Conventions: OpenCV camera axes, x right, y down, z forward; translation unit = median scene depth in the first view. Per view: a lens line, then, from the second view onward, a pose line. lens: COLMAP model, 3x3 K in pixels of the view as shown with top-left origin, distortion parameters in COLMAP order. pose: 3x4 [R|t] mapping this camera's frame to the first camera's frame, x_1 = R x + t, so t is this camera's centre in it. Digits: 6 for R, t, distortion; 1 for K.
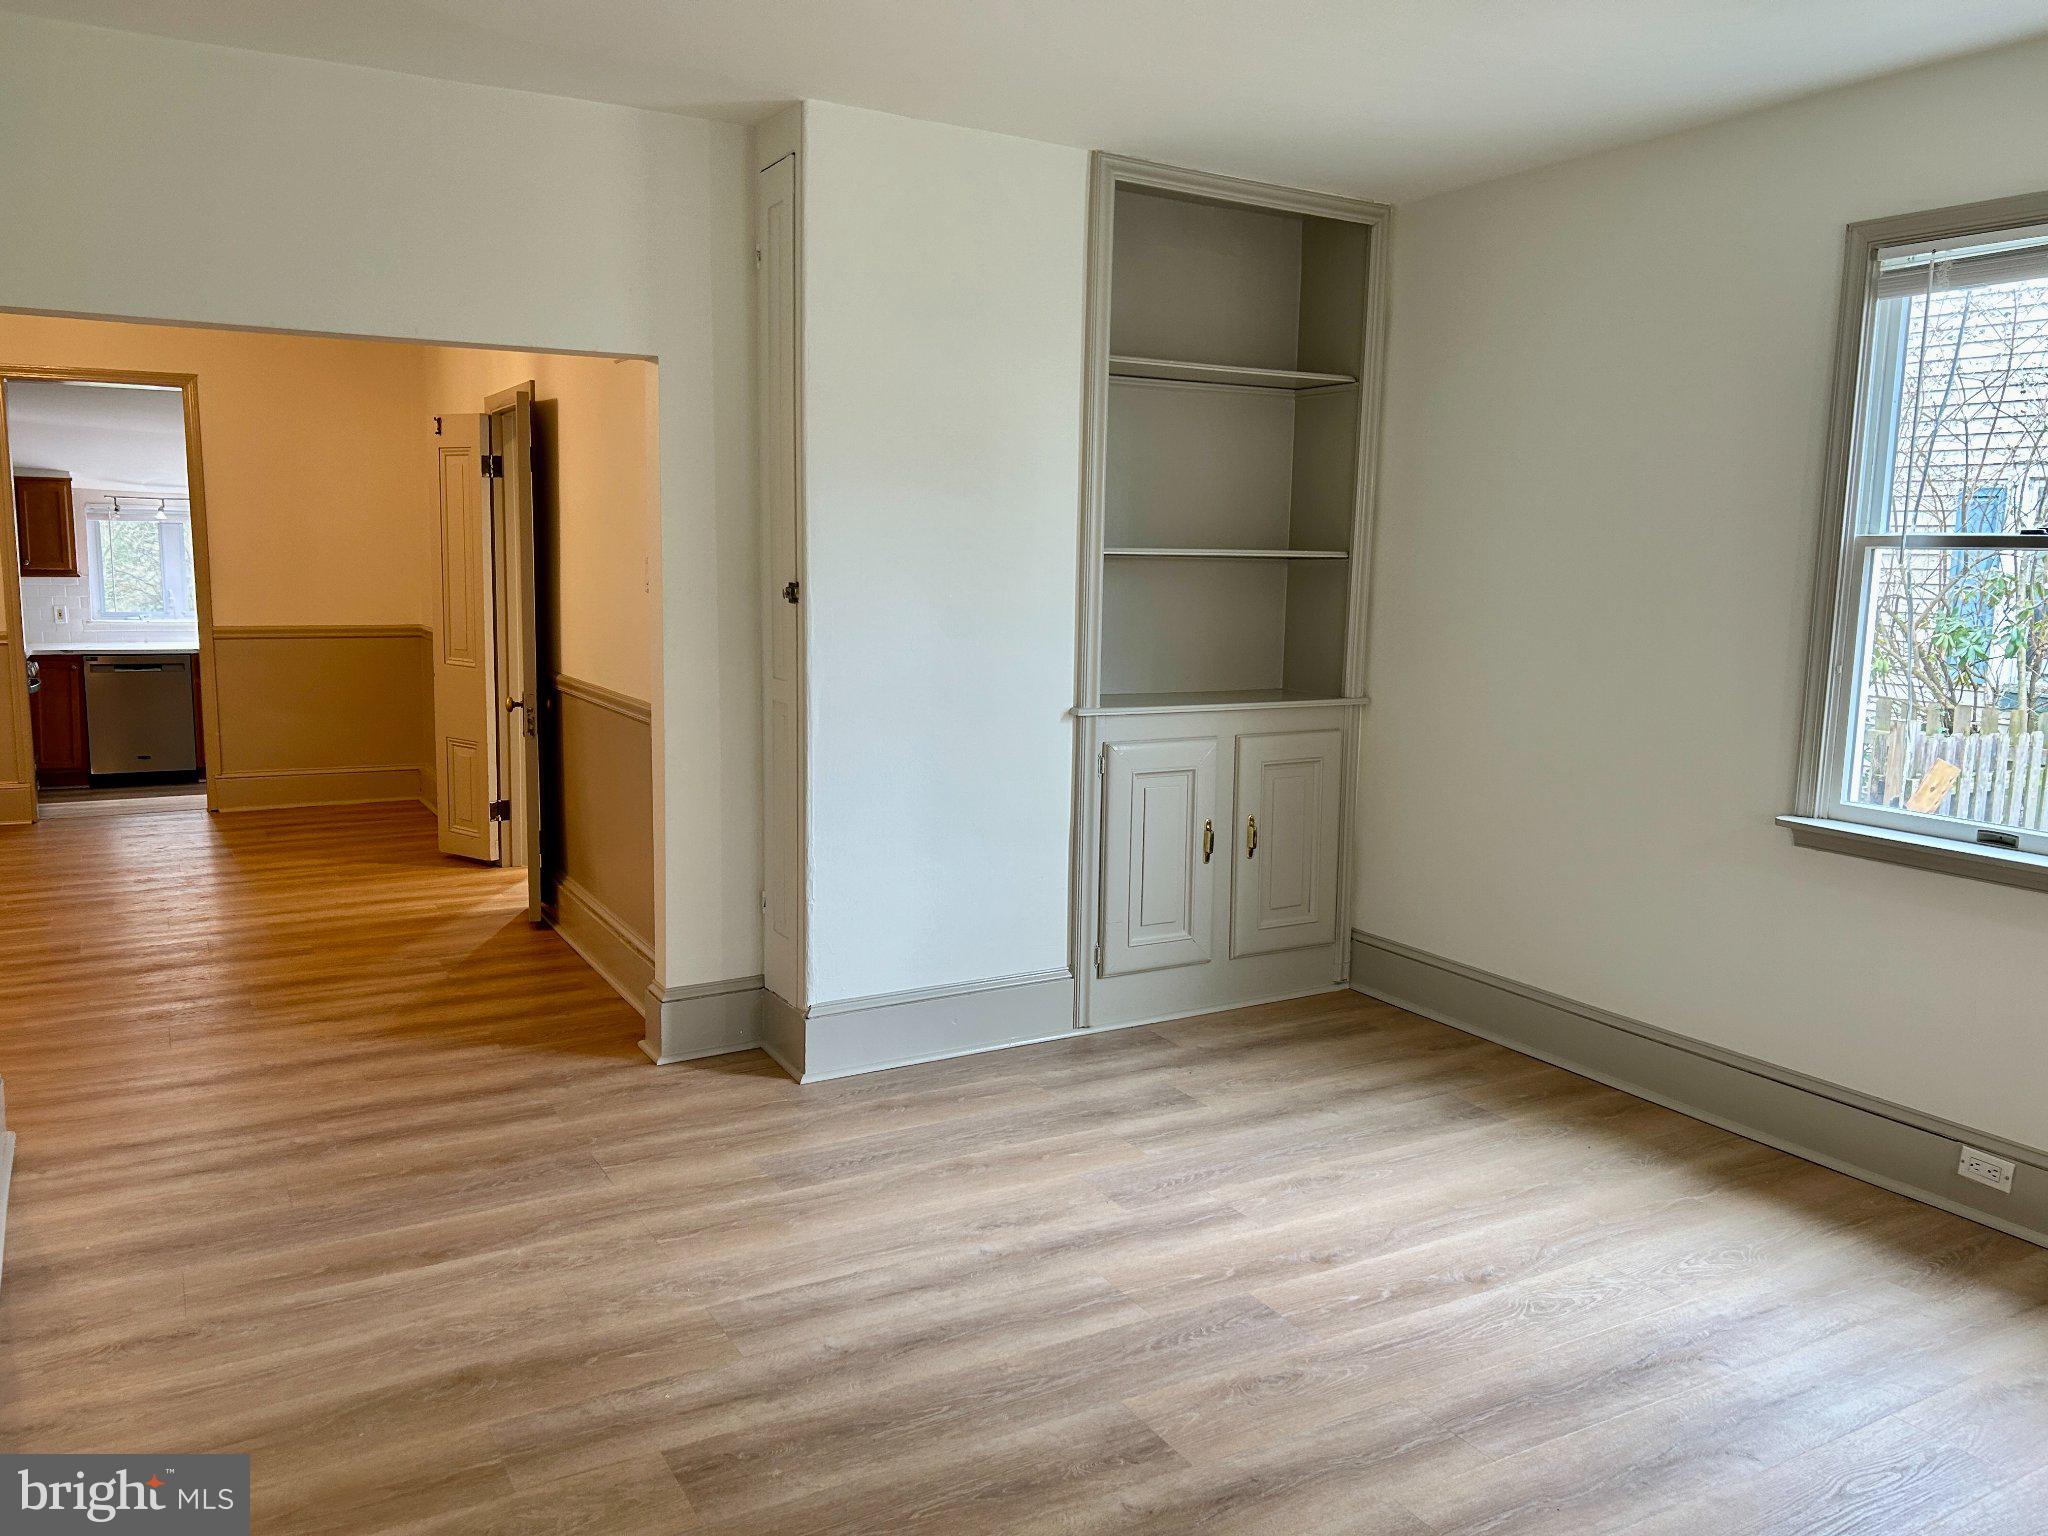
lens RADIAL K [[1557.6, 0, 1013.2], [0, 1557.6, 770.4], [0, 0, 1]] dist [0.054687, -0.060007]
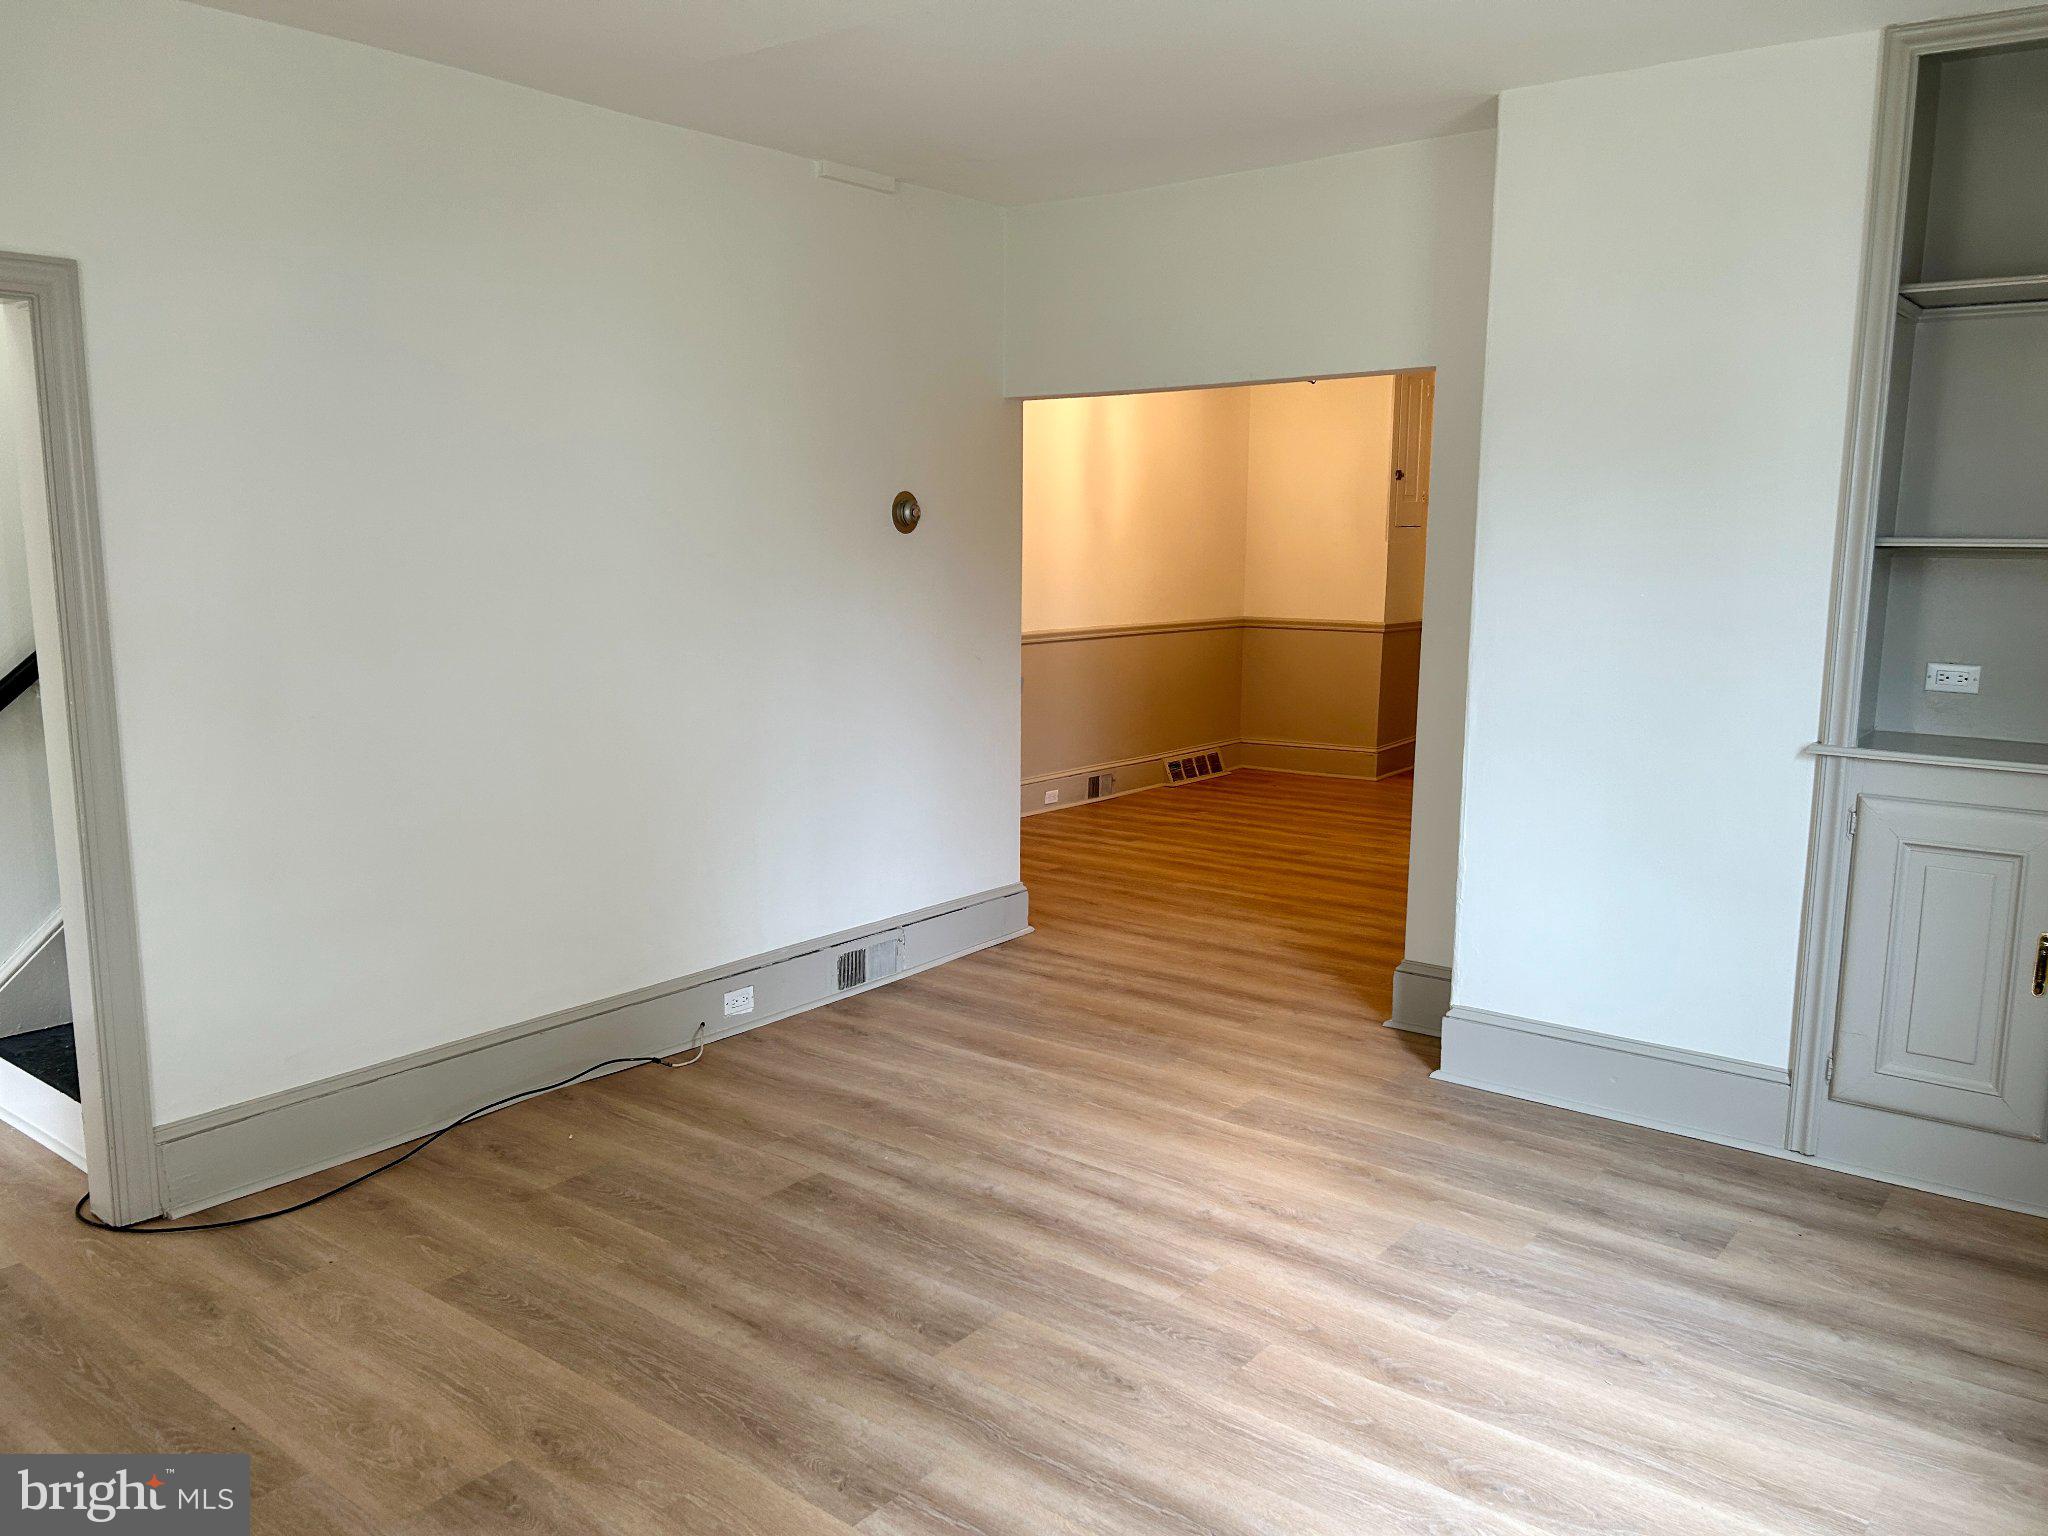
lens RADIAL K [[1557.6, 0, 1026.6], [0, 1557.6, 769.0], [0, 0, 1]] dist [0.054687, -0.060007]
pose [[0.376250, 0.127503, -0.917703, 0.778246], [-0.134649, 0.987495, 0.081995, -0.049158], [0.916682, 0.092717, 0.388713, 0.412846]]
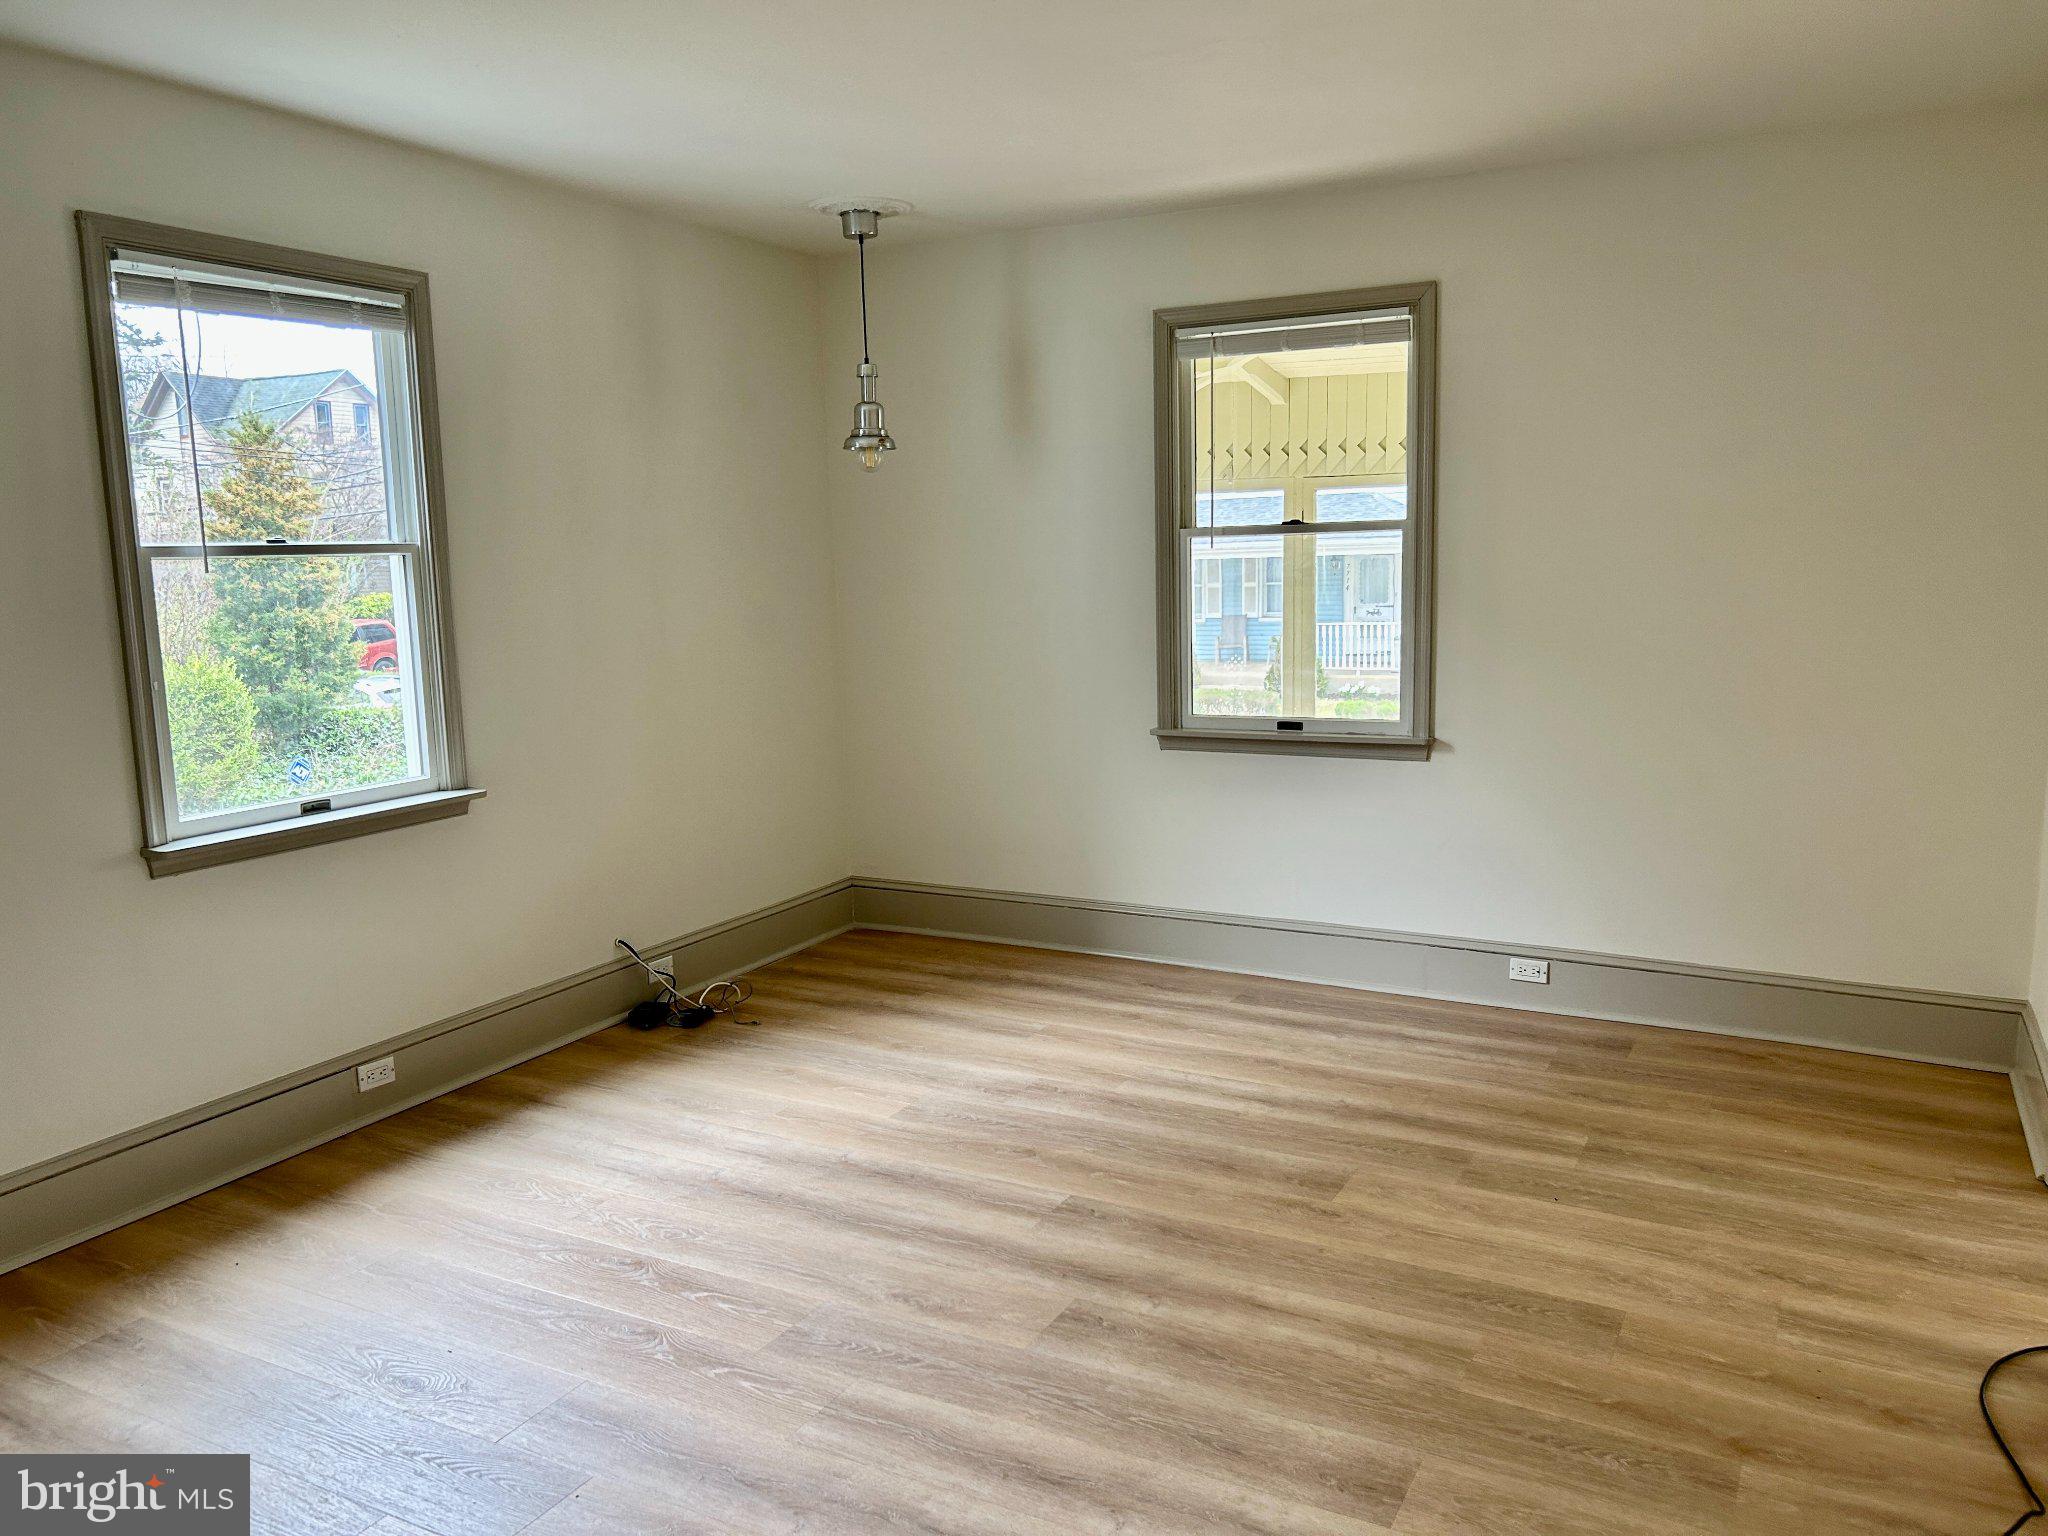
lens RADIAL K [[1557.6, 0, 1027.5], [0, 1557.6, 762.6], [0, 0, 1]] dist [0.054687, -0.060007]
pose [[-0.535846, -0.120112, 0.835729, -0.584341], [0.137962, 0.964070, 0.227015, -0.168373], [-0.832968, 0.236944, -0.500022, 1.081398]]
